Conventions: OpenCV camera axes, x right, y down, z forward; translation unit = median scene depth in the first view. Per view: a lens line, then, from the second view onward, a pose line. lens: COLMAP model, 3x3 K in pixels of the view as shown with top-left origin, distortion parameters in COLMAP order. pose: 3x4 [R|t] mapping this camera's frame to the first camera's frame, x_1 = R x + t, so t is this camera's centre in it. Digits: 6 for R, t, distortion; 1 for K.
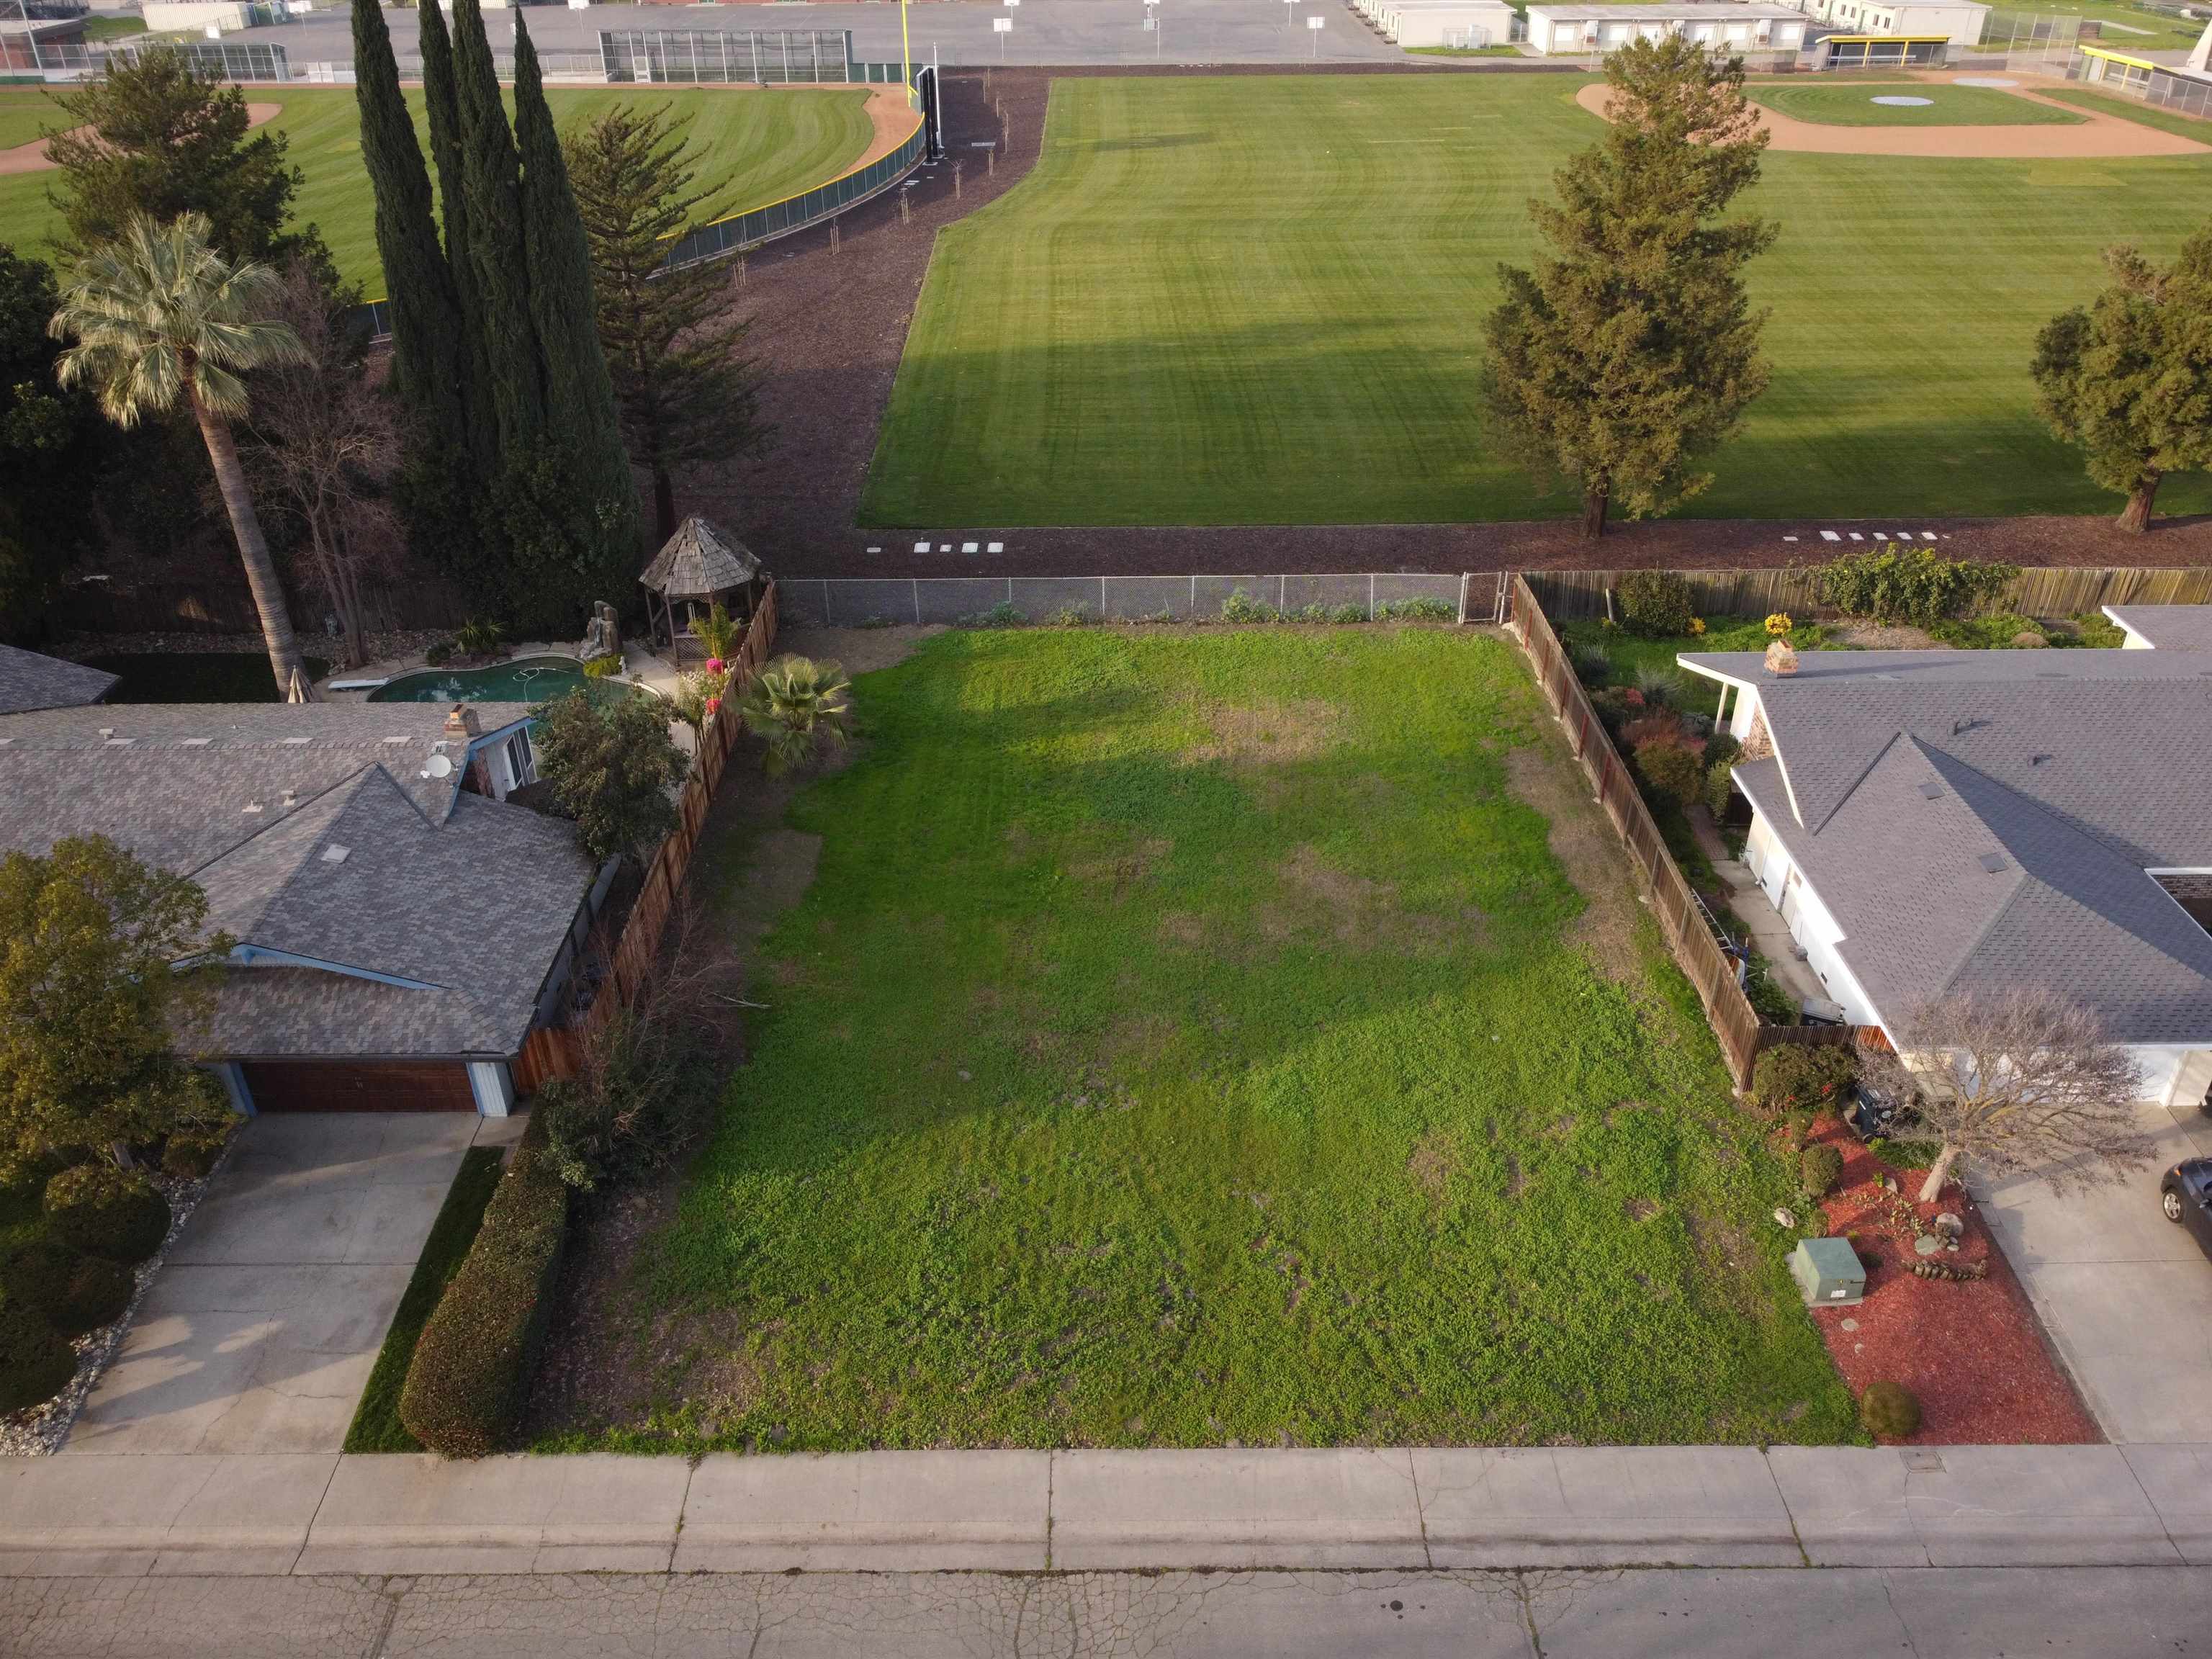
lens RADIAL K [[1677.0, 0, 1102.1], [0, 1677.0, 827.0], [0, 0, 1]] dist [-0.000901, -0.002383]
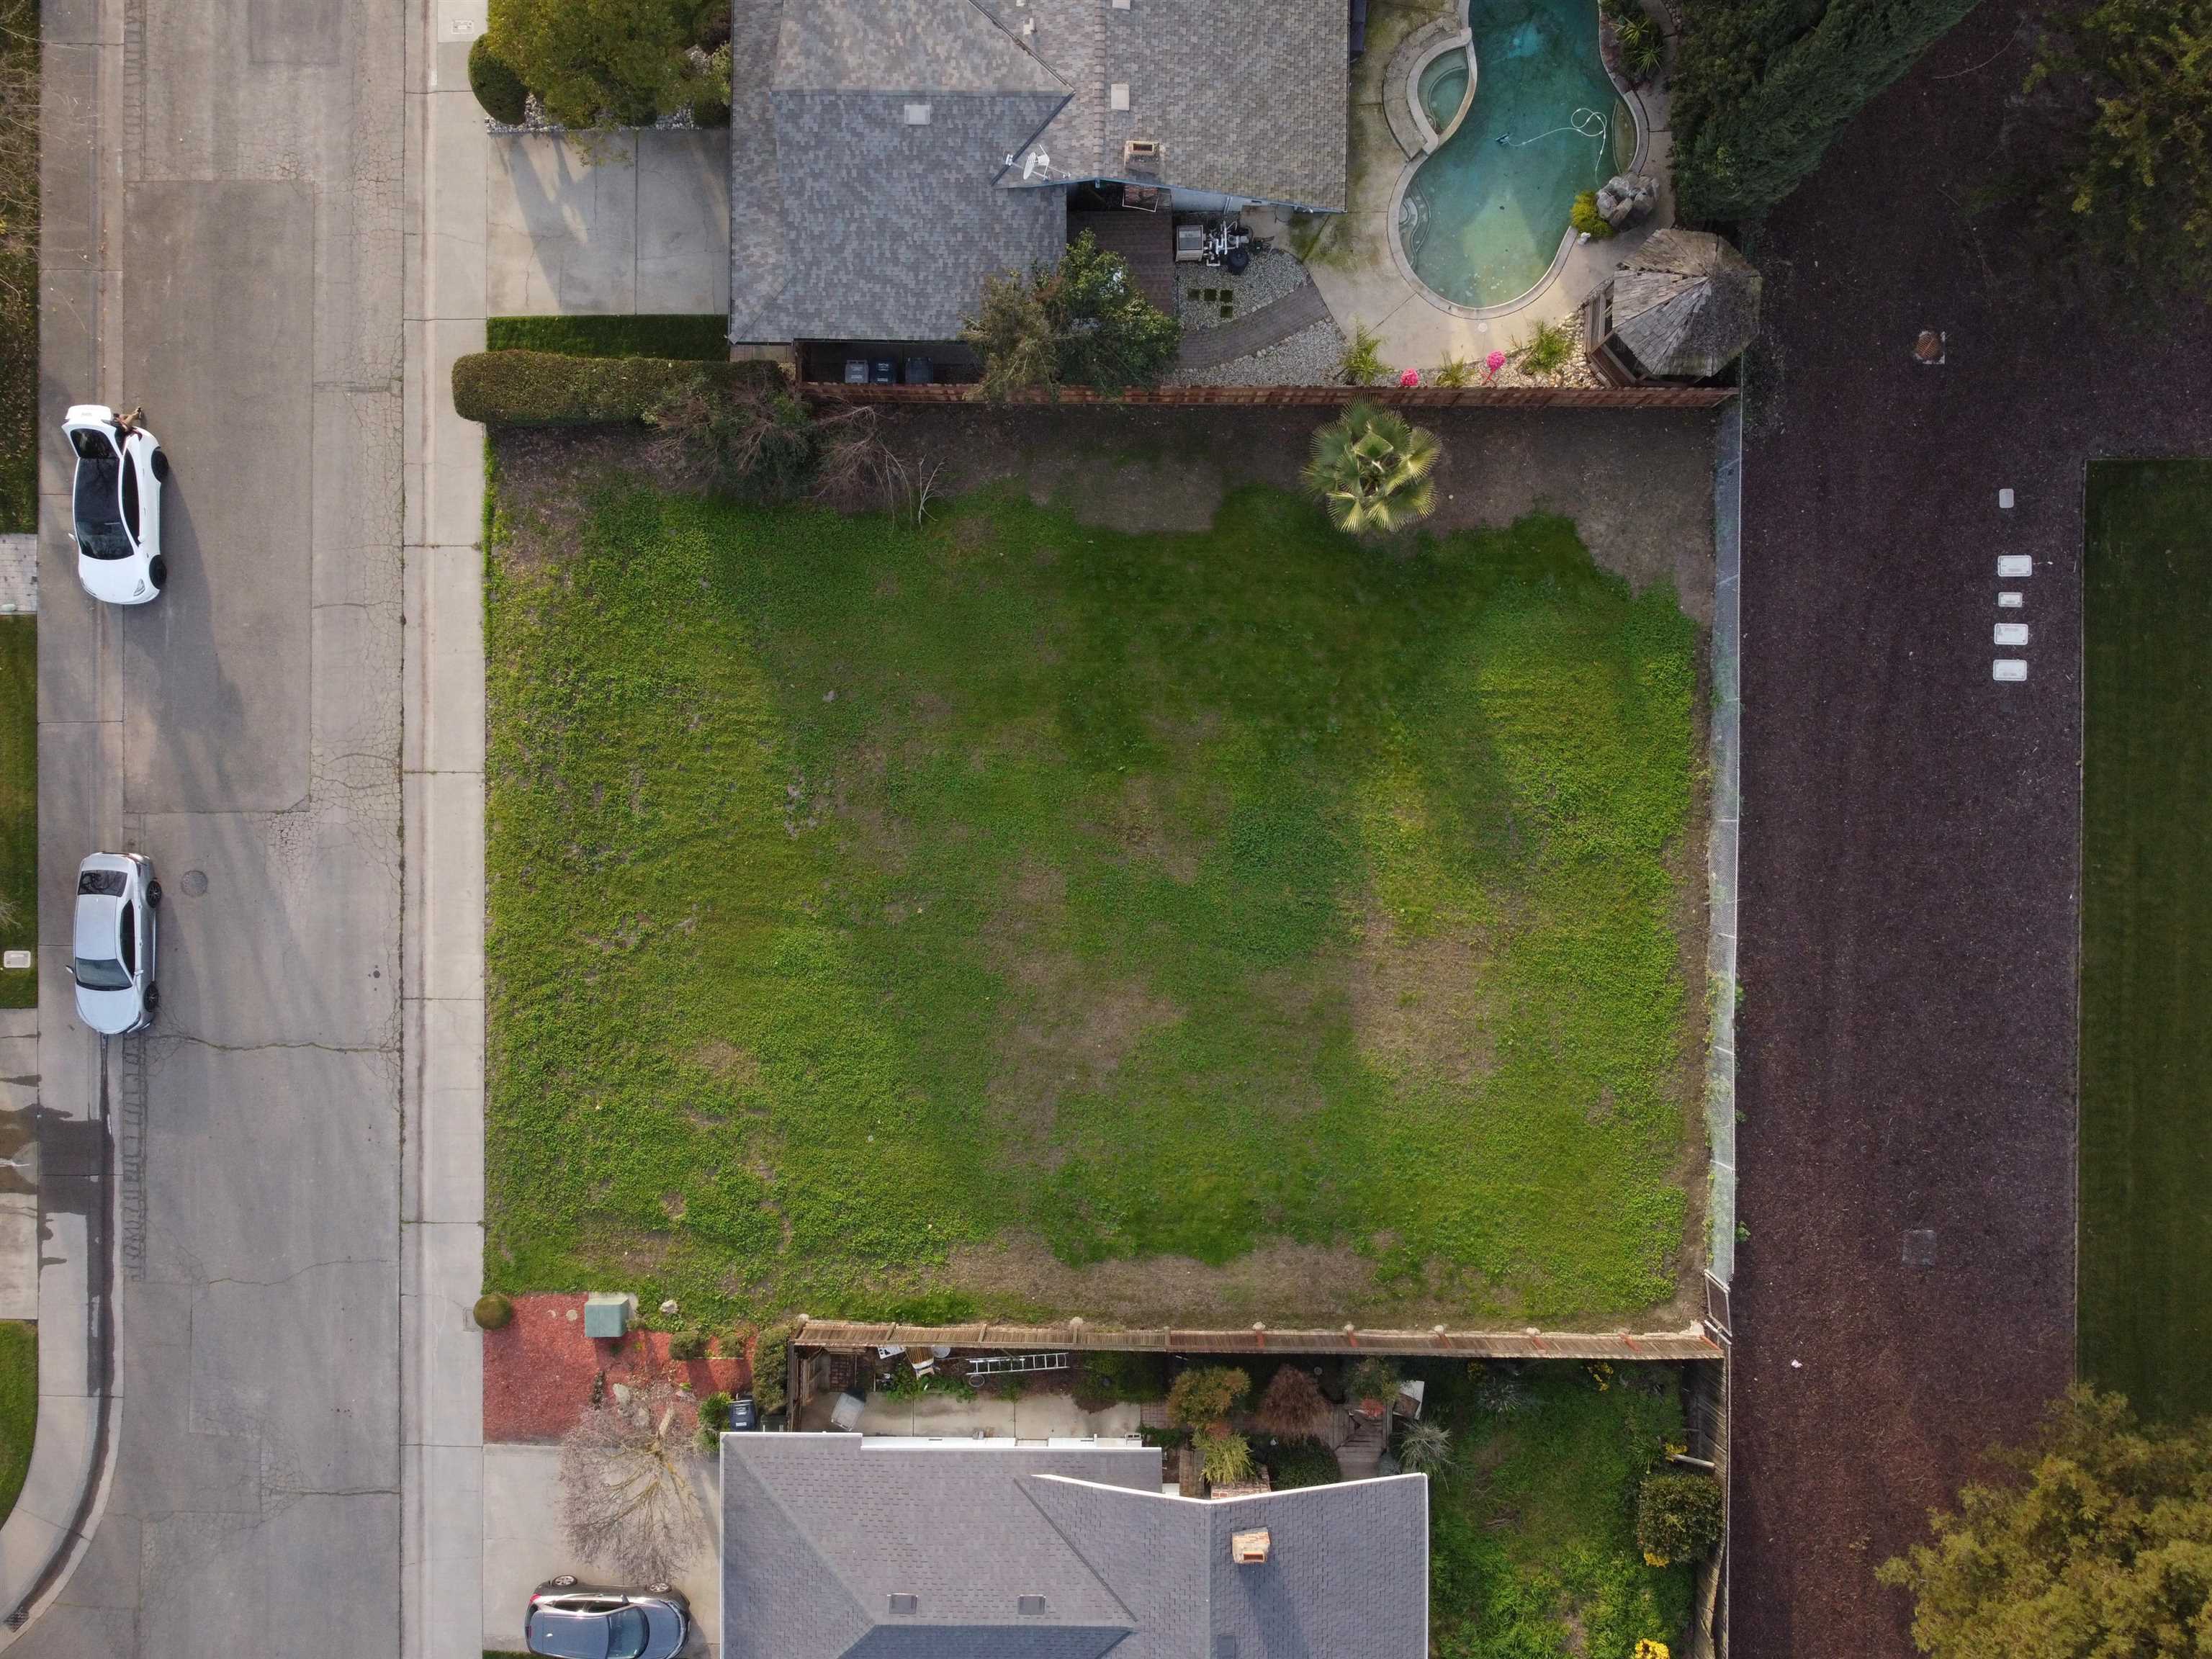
lens RADIAL K [[1687.2, 0, 1106.0], [0, 1687.2, 829.5], [0, 0, 1]] dist [-0.001096, -0.002584]
pose [[-0.010881, 0.999790, 0.017393, -0.006813], [-0.516750, -0.020513, 0.855891, -0.823103], [0.856067, 0.000325, 0.516865, 0.437045]]
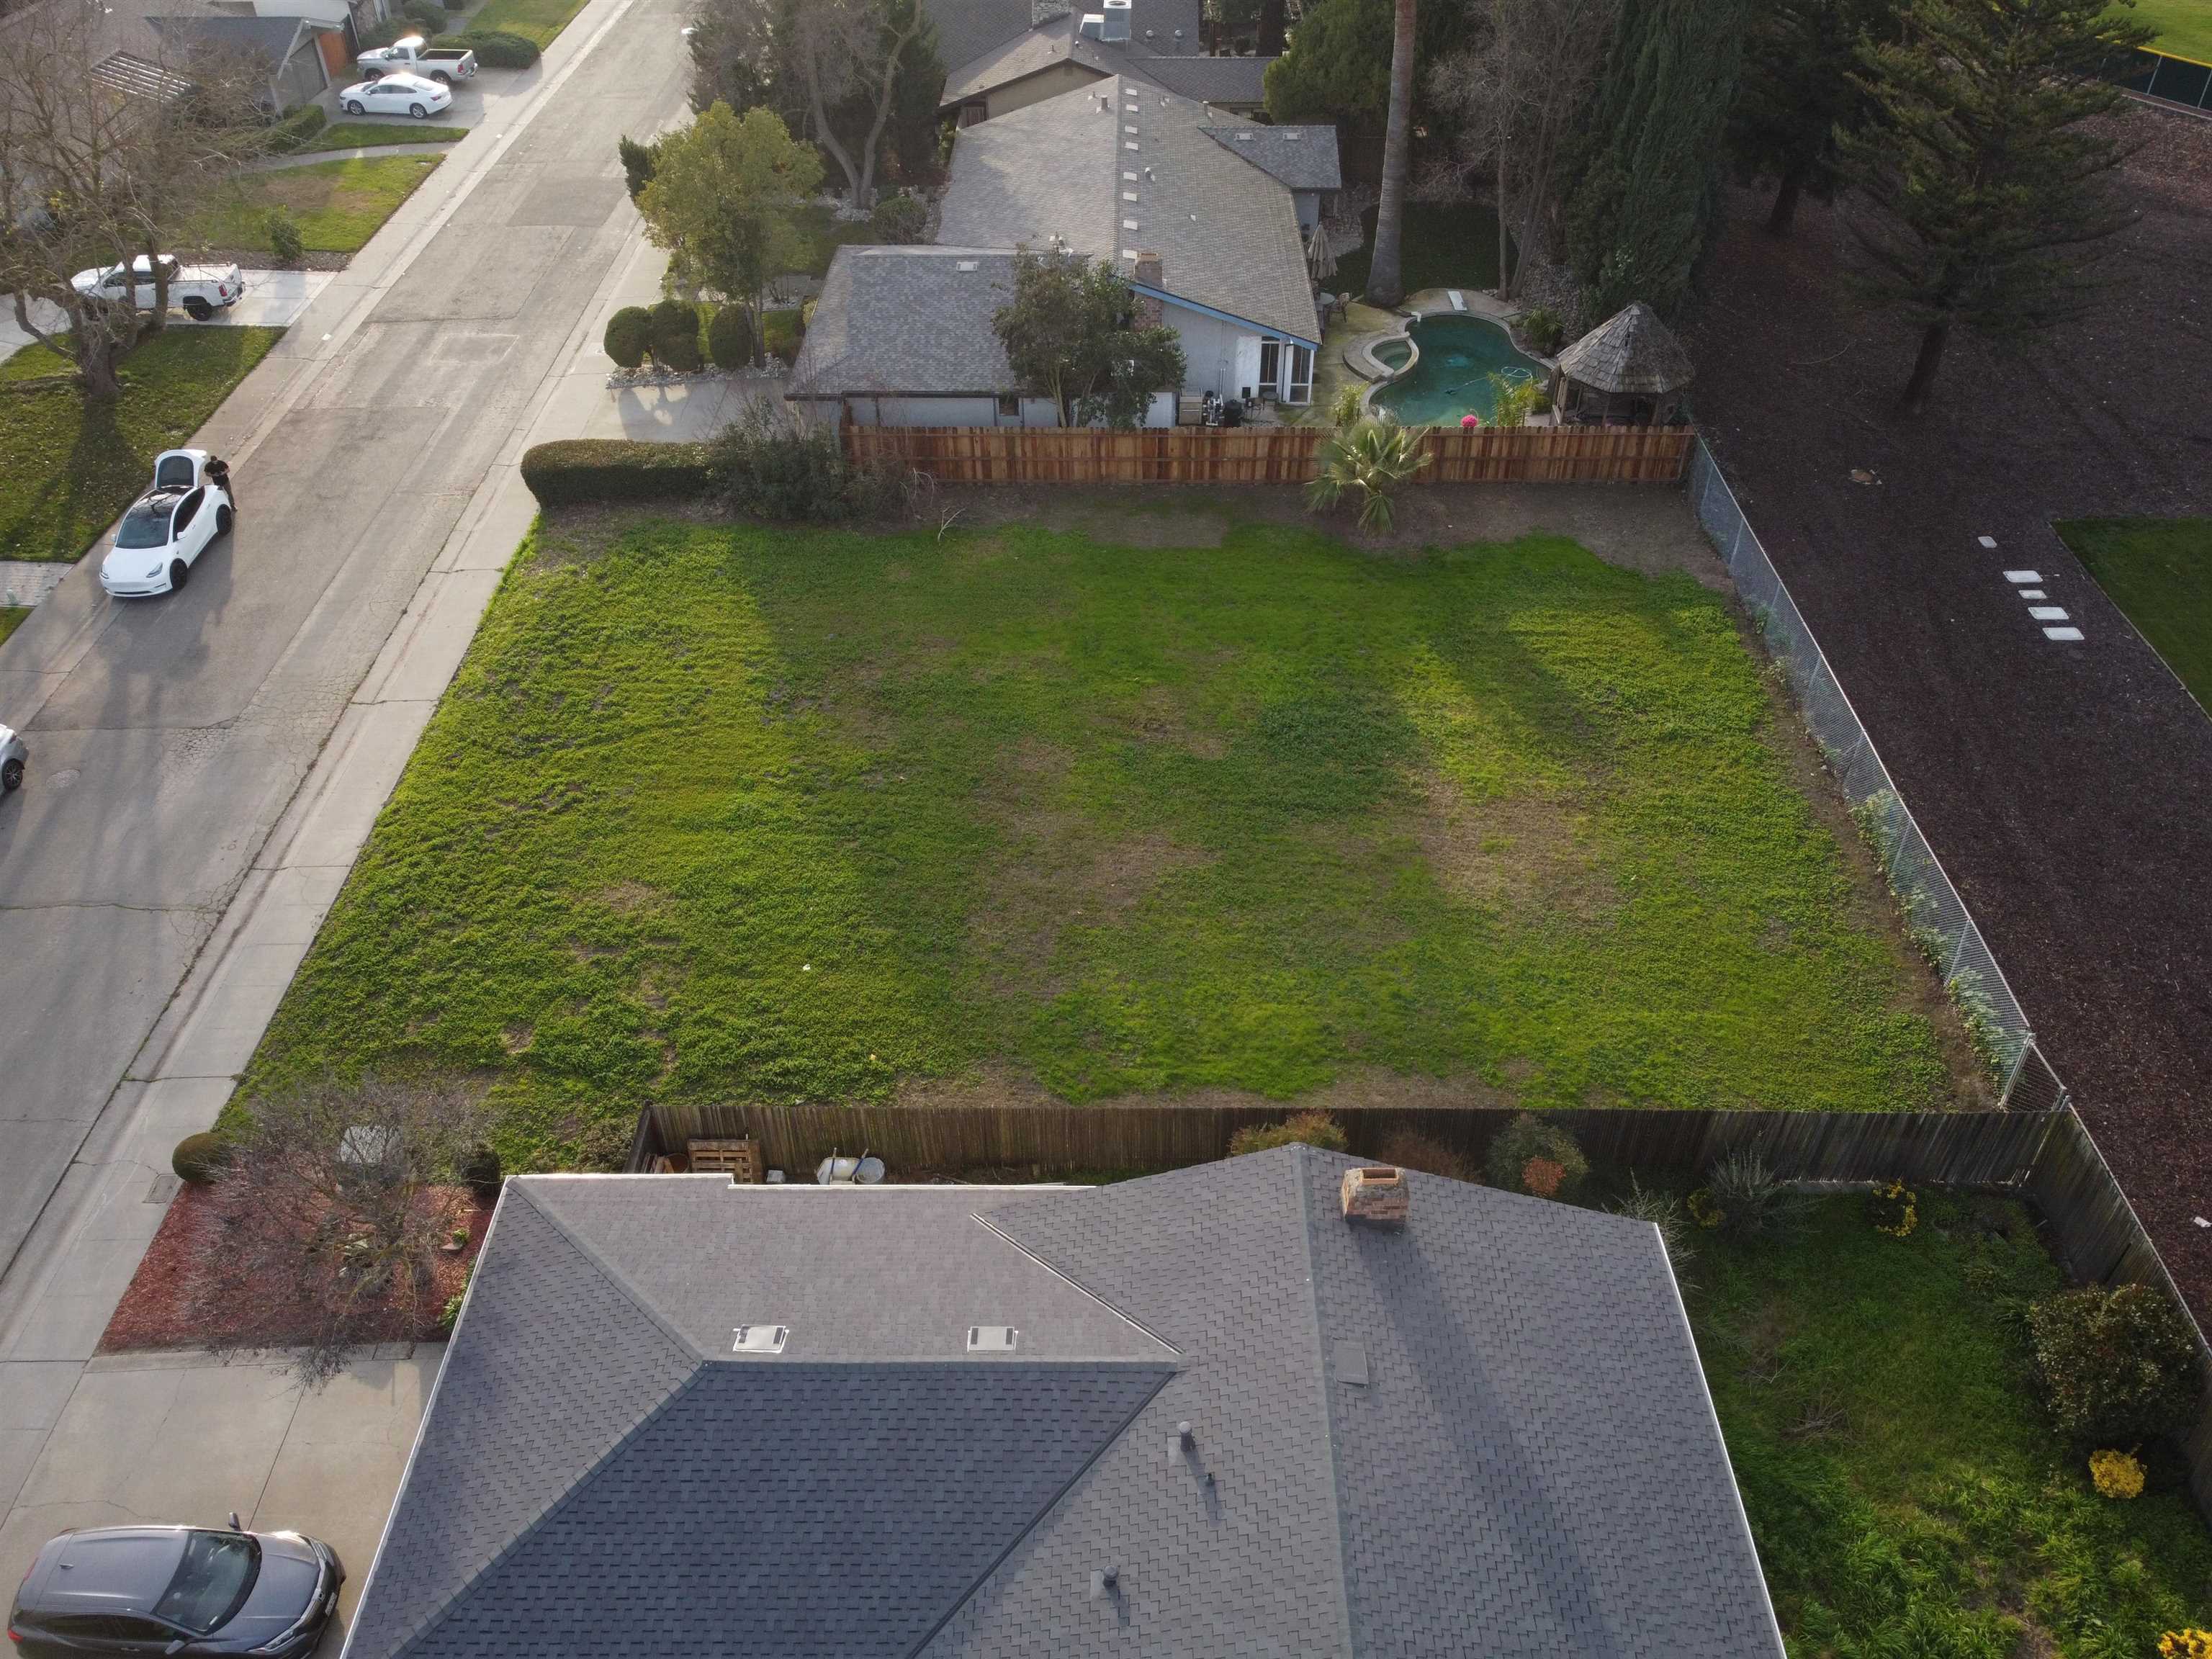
lens RADIAL K [[1677.0, 0, 1102.1], [0, 1677.0, 827.0], [0, 0, 1]] dist [-0.000901, -0.002383]
pose [[-0.015293, 0.650119, -0.759679, 0.719694], [-0.514894, 0.646166, 0.563342, -0.422756], [0.857117, 0.399770, 0.324860, 0.681856]]
